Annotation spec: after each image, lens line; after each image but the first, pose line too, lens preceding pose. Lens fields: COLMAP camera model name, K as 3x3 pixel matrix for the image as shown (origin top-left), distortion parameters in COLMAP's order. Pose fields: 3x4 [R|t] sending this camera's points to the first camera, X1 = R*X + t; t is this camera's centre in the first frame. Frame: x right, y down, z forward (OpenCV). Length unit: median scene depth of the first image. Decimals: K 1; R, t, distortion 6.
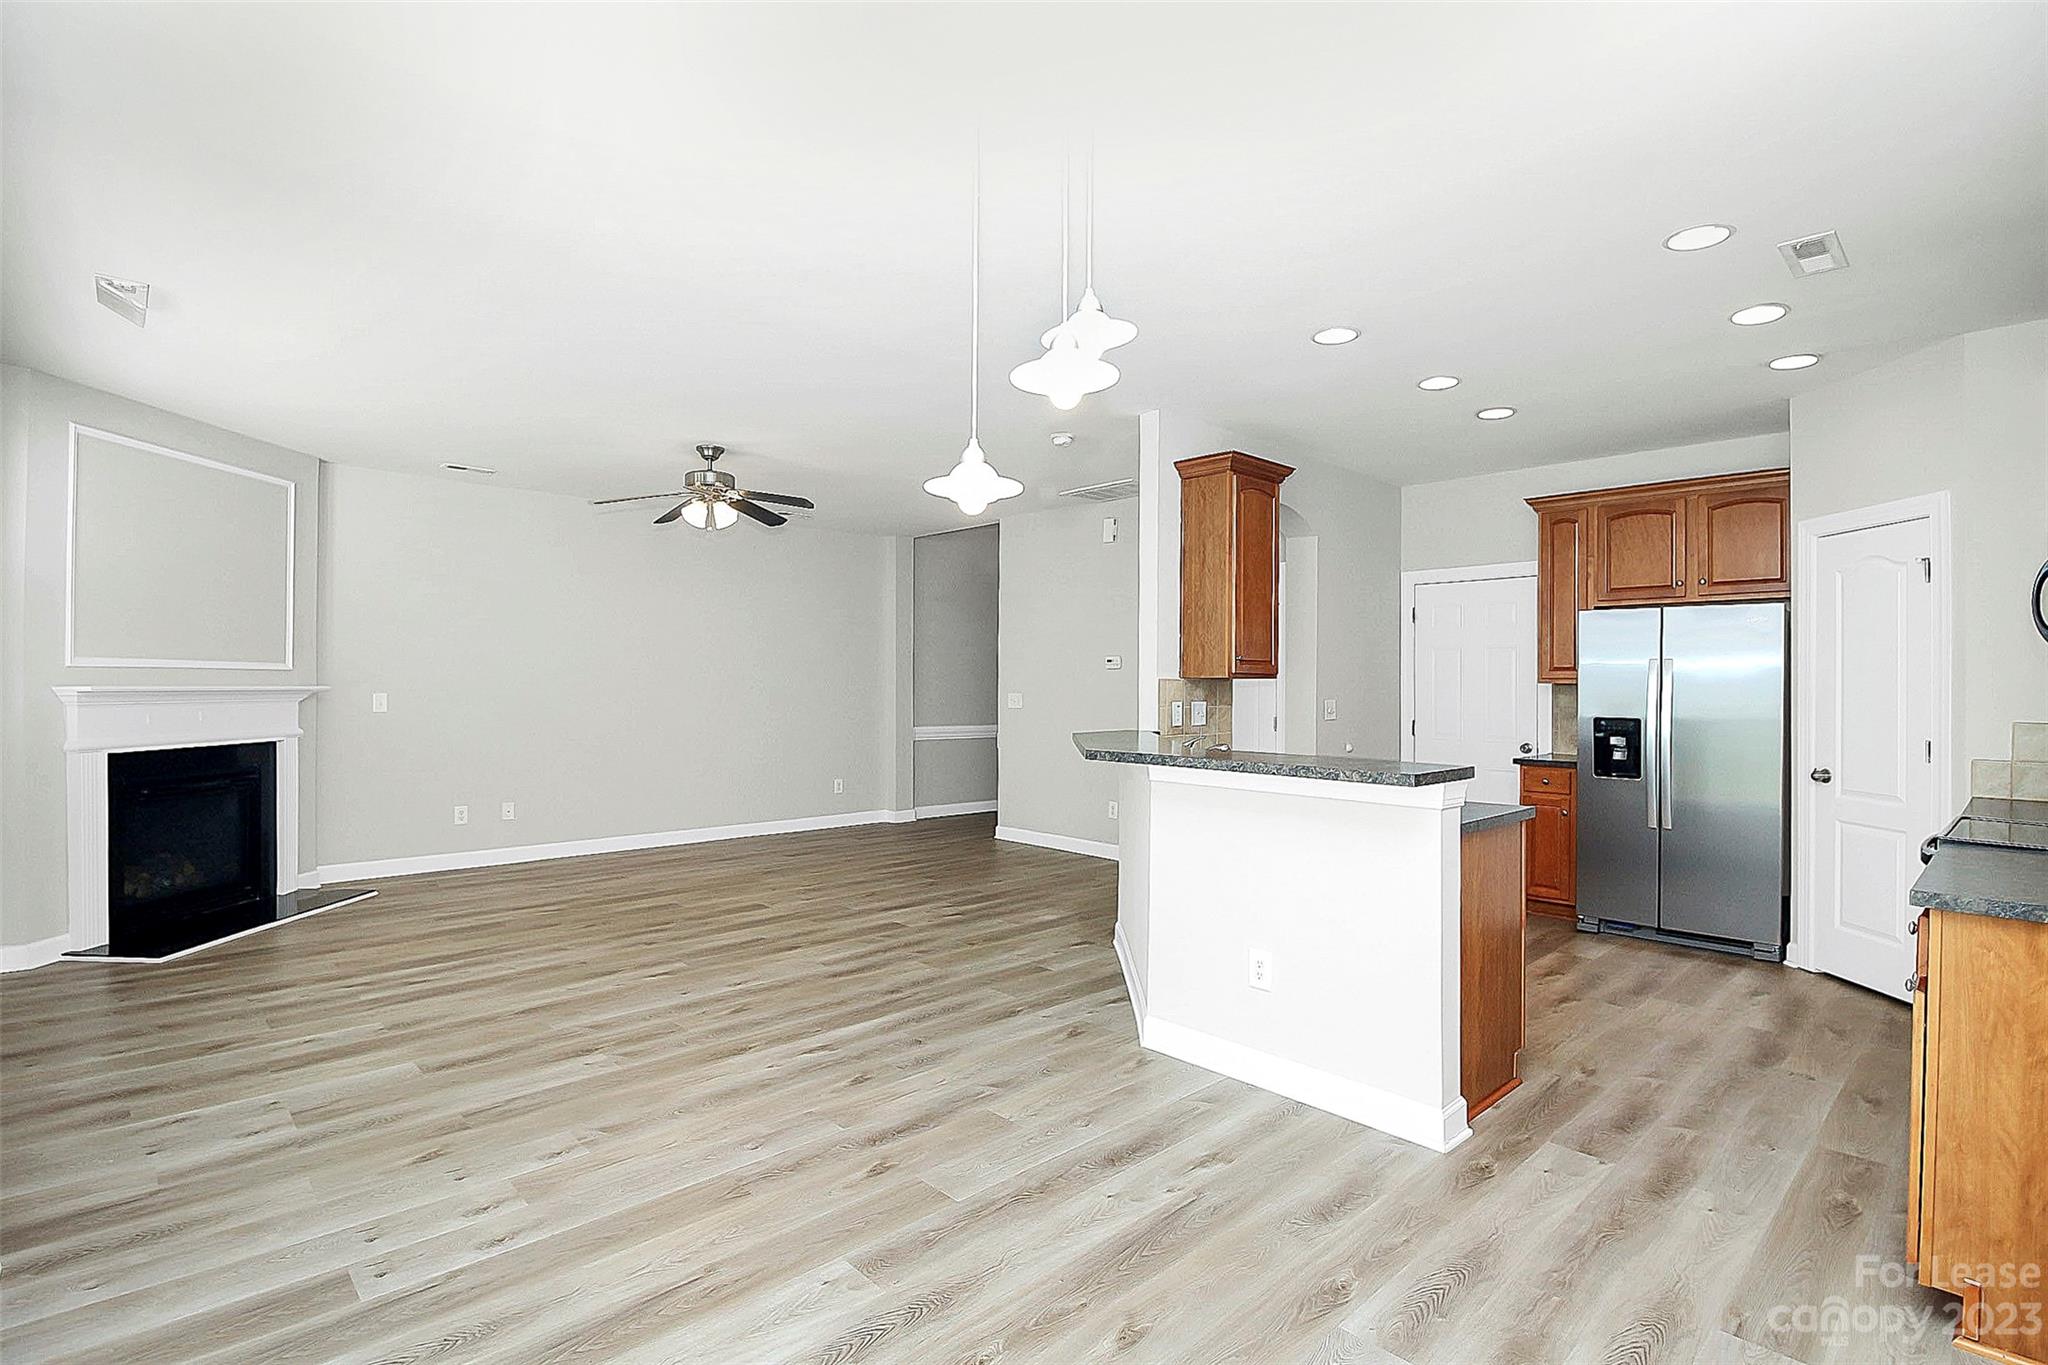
lens RADIAL K [[980.2, 0, 1012.2], [0, 980.2, 671.8], [0, 0, 1]] dist [-0.003171, -0.010352]
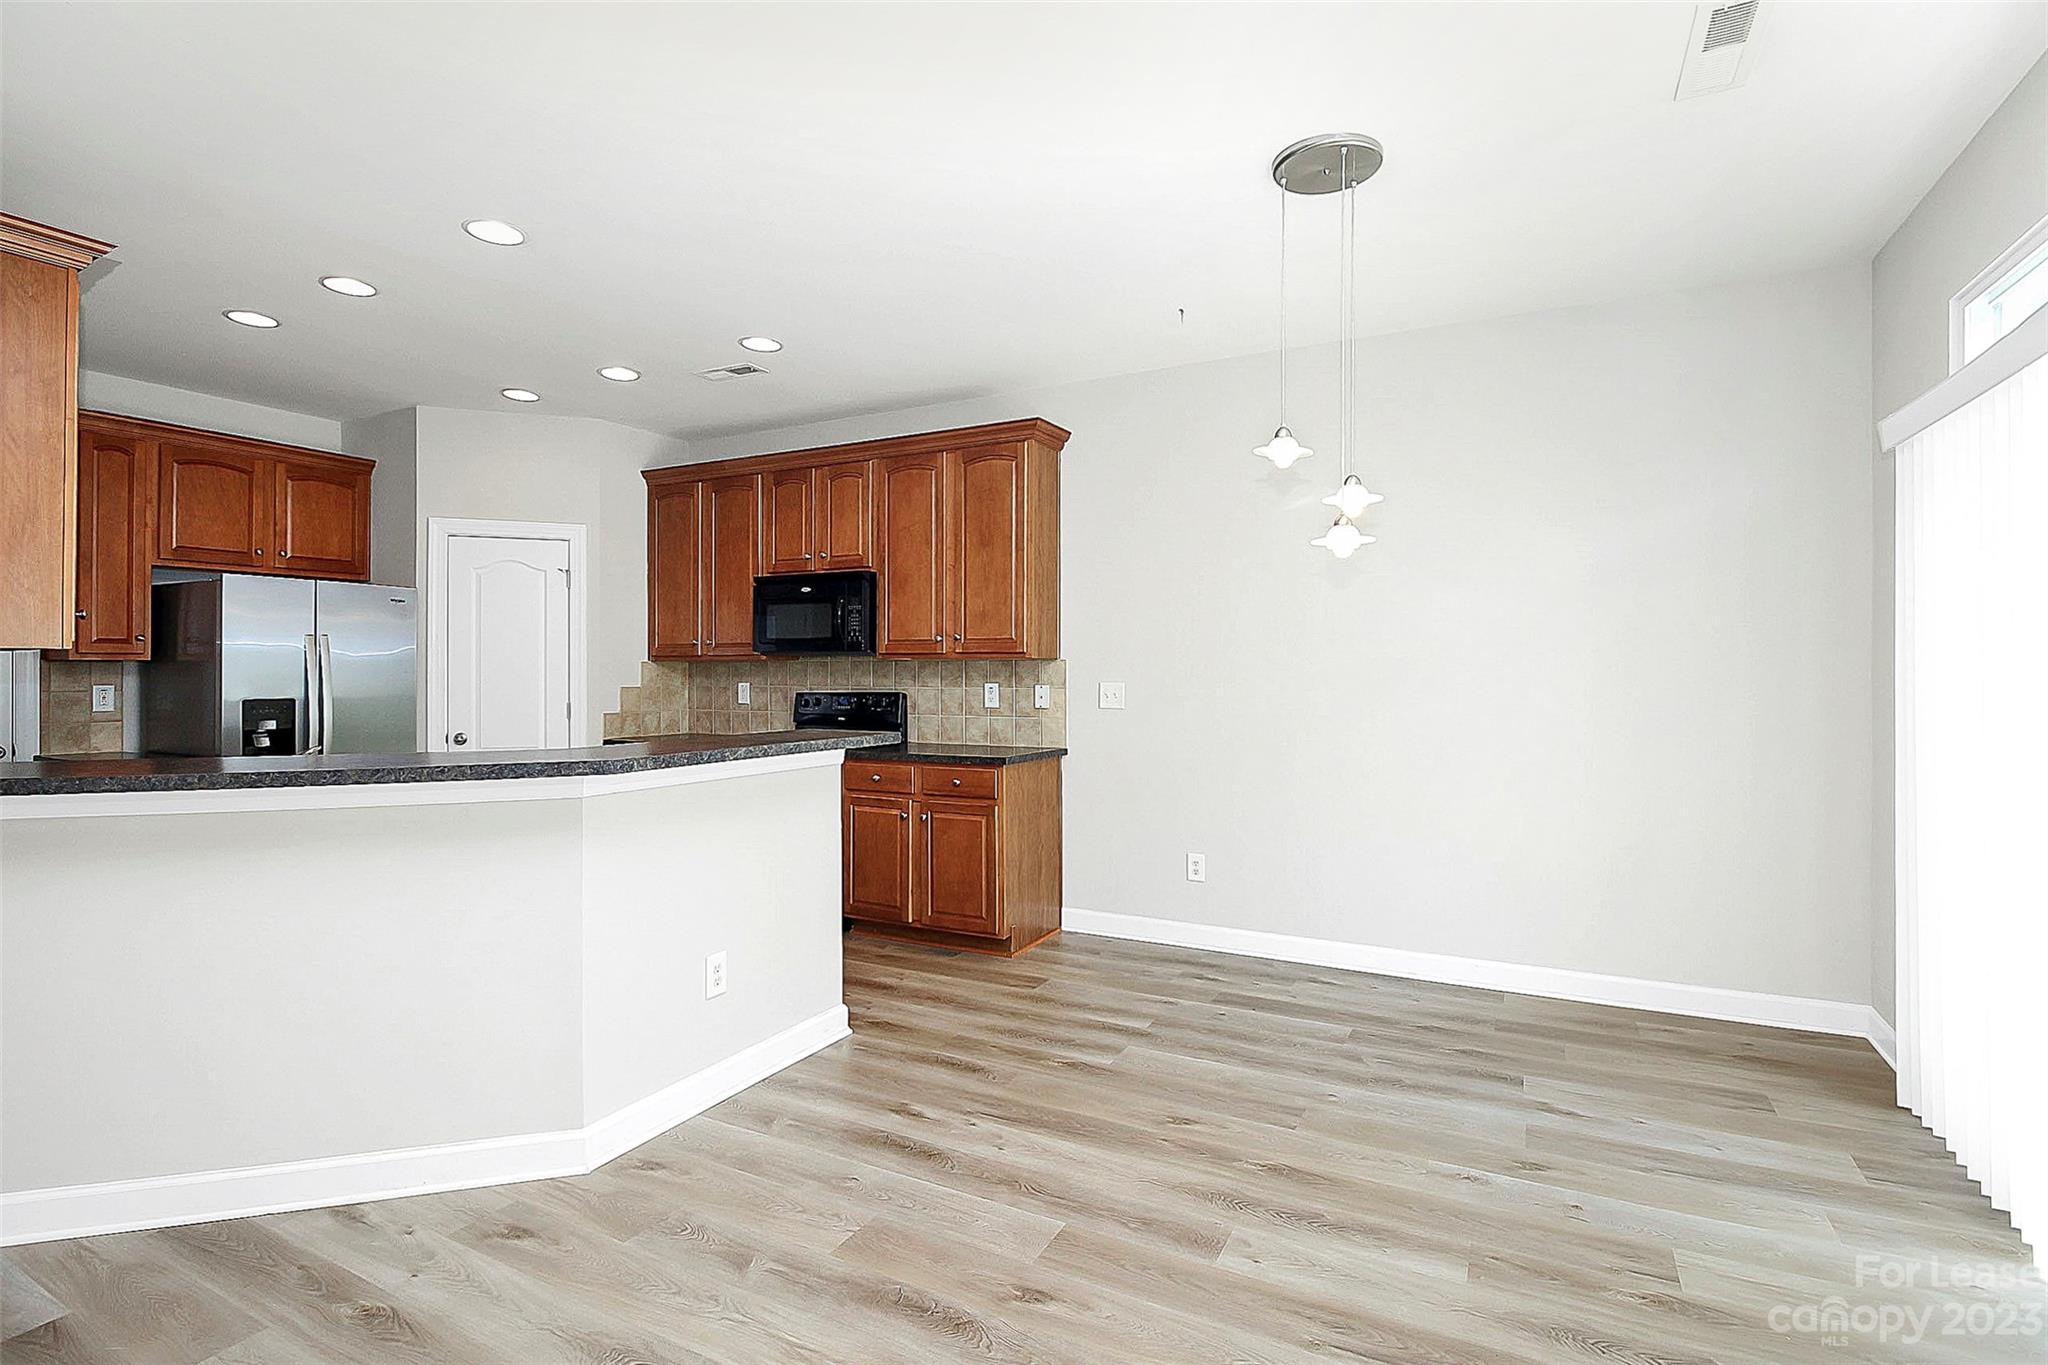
lens RADIAL K [[980.2, 0, 1011.5], [0, 980.2, 670.2], [0, 0, 1]] dist [-0.003171, -0.010352]
pose [[-0.322878, -0.007359, 0.946412, -0.469206], [-0.012657, 0.999914, 0.003456, 0.010035], [-0.946356, -0.010863, -0.322943, 0.700570]]
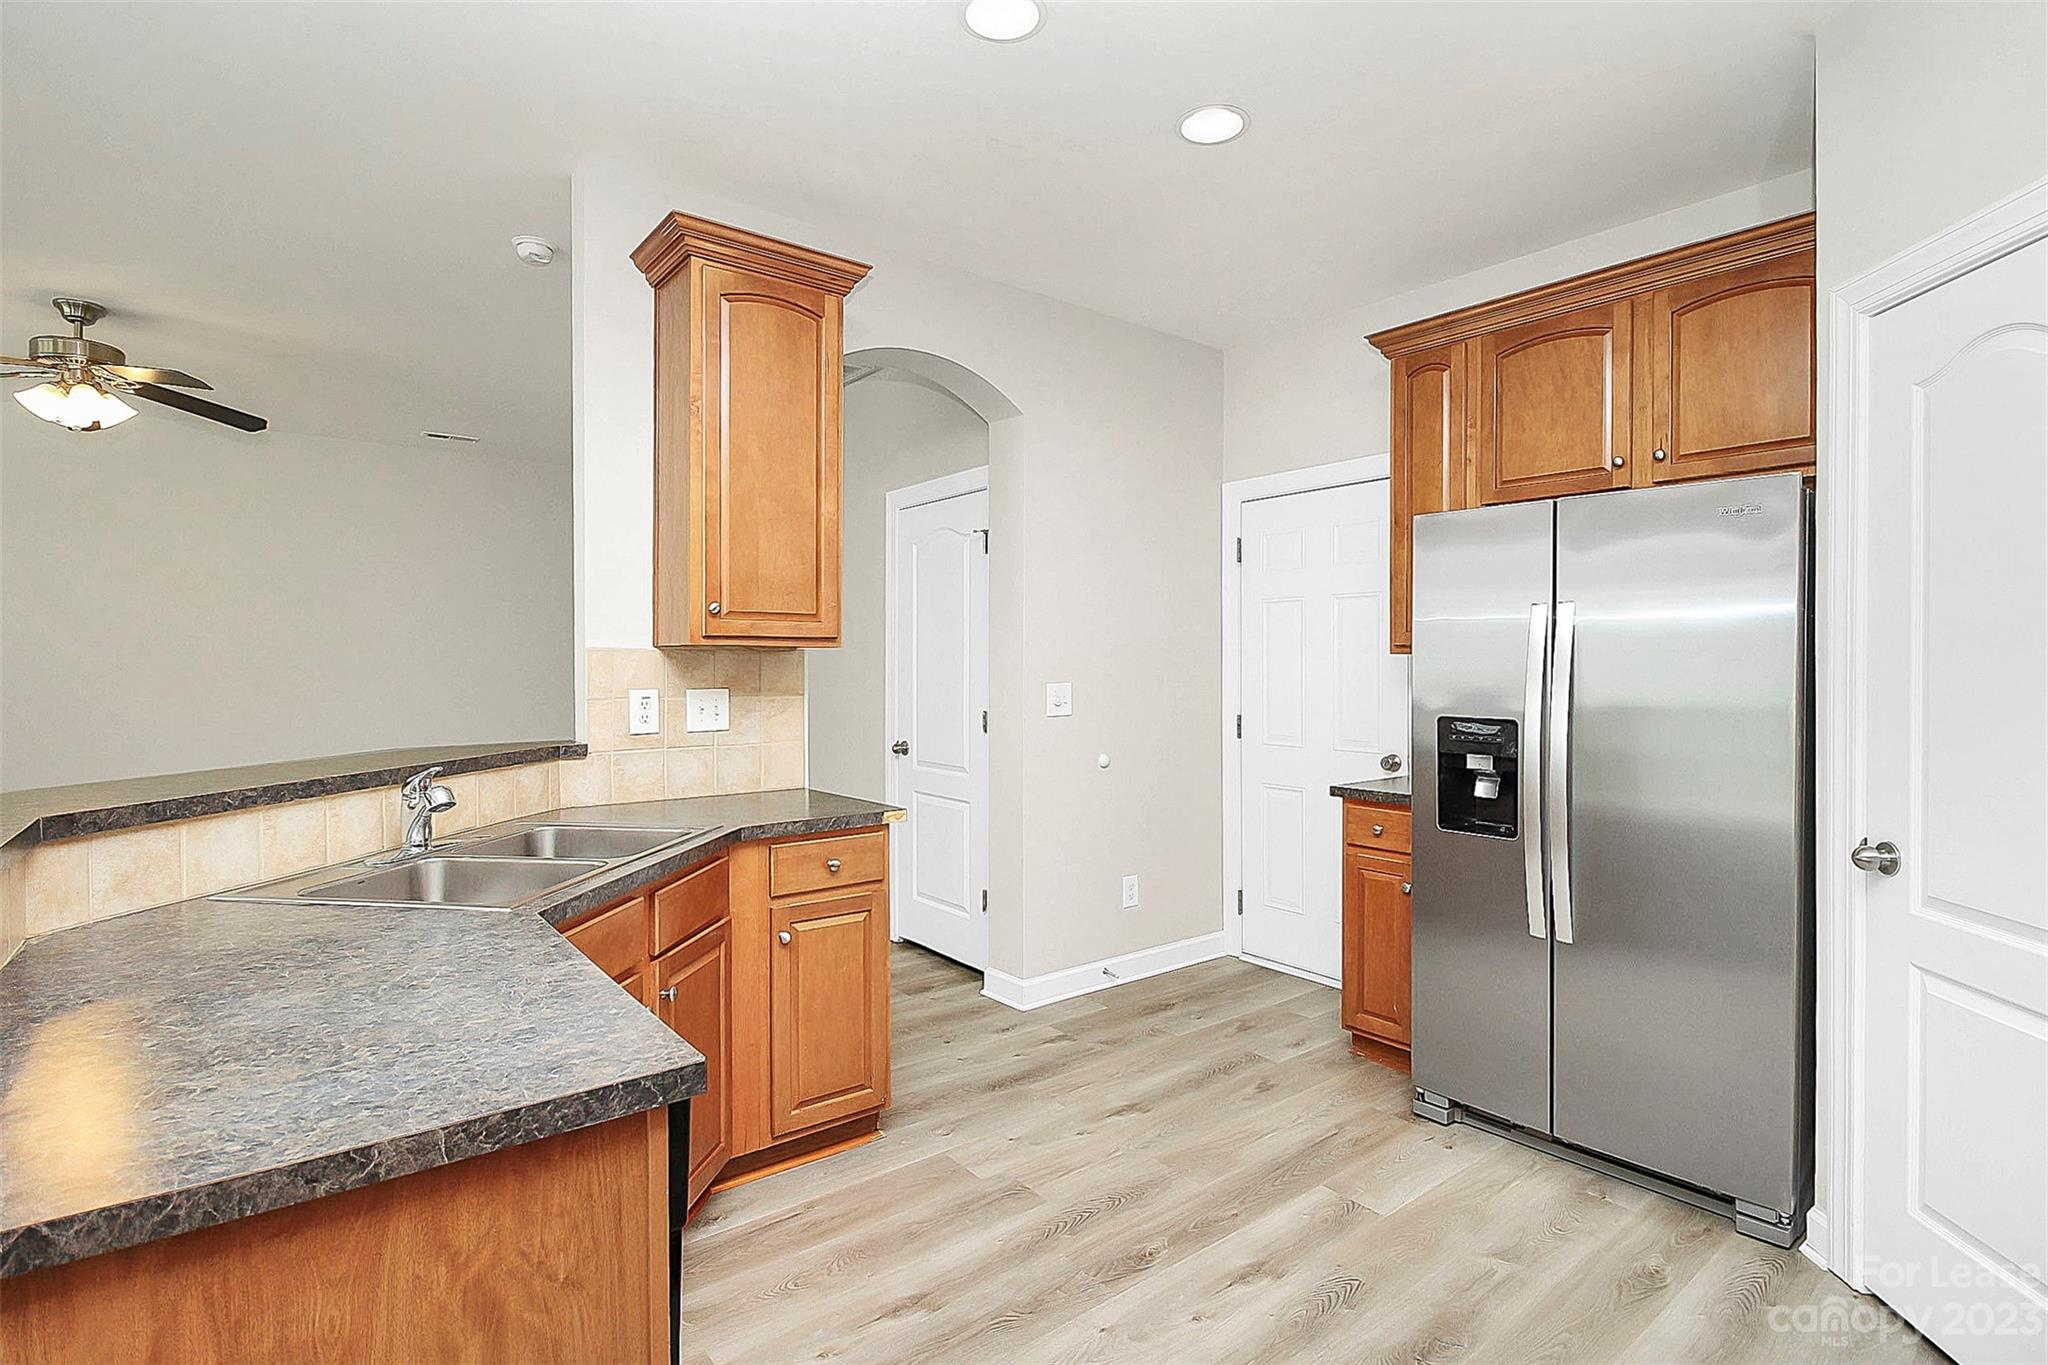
lens RADIAL K [[980.2, 0, 1008.1], [0, 980.2, 657.0], [0, 0, 1]] dist [-0.003171, -0.010352]
pose [[0.995695, -0.006462, -0.092462, 0.452871], [0.006998, 0.999961, 0.005470, 0.011185], [0.092423, -0.006093, 0.995701, 0.497668]]
